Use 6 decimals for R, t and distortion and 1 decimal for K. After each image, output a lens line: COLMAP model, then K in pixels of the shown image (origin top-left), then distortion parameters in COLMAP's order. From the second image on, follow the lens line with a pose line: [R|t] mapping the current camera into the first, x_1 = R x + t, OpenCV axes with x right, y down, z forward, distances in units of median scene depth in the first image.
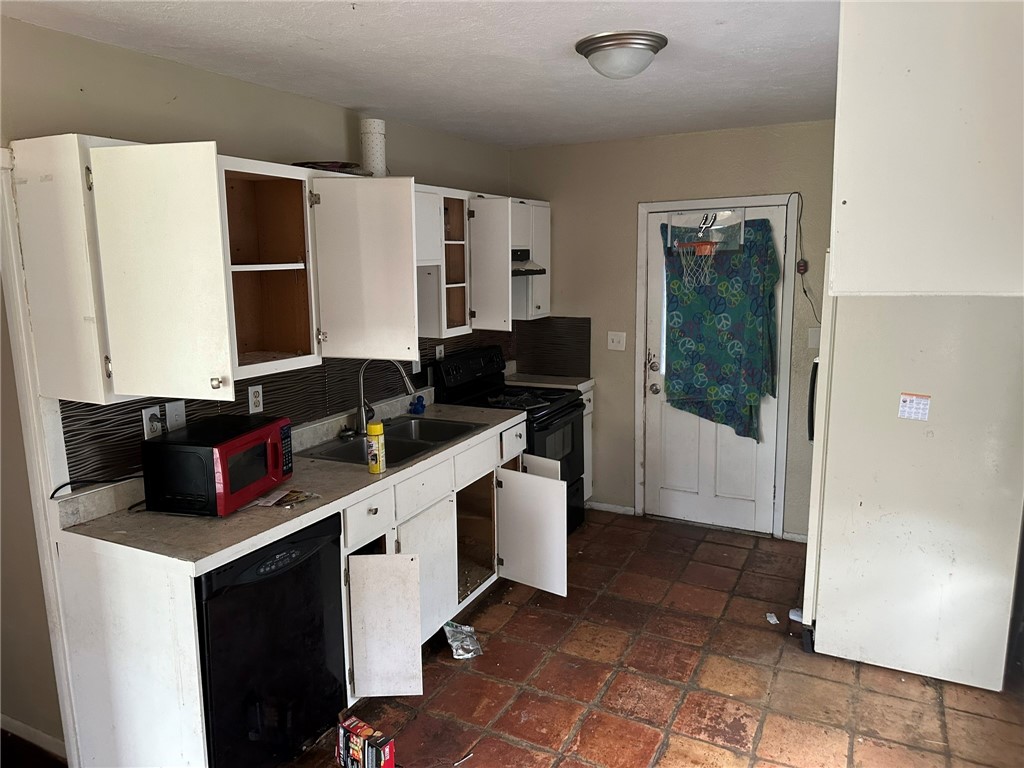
lens RADIAL K [[718.6, 0, 519.0], [0, 718.6, 378.0], [0, 0, 1]] dist [0.069694, -0.084671]
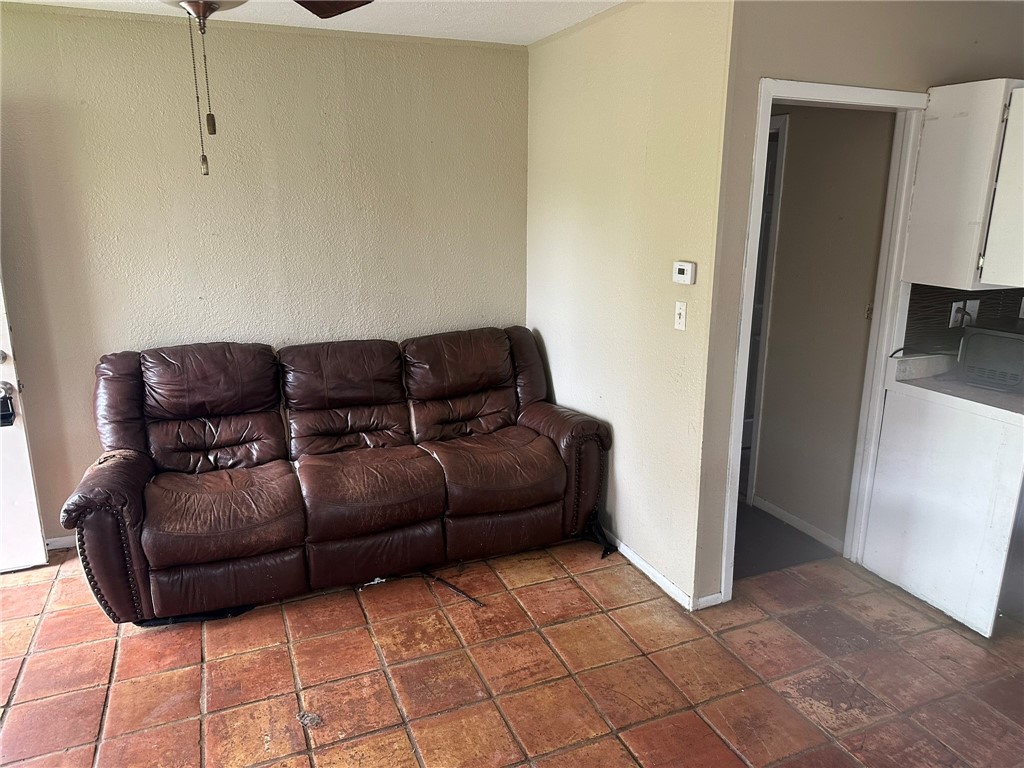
lens RADIAL K [[718.6, 0, 513.2], [0, 718.6, 383.5], [0, 0, 1]] dist [0.069694, -0.084671]
pose [[0.747555, 0.178205, -0.639848, -0.157542], [-0.117615, 0.983628, 0.136538, 0.060504], [0.653704, -0.026814, 0.756275, -0.272112]]
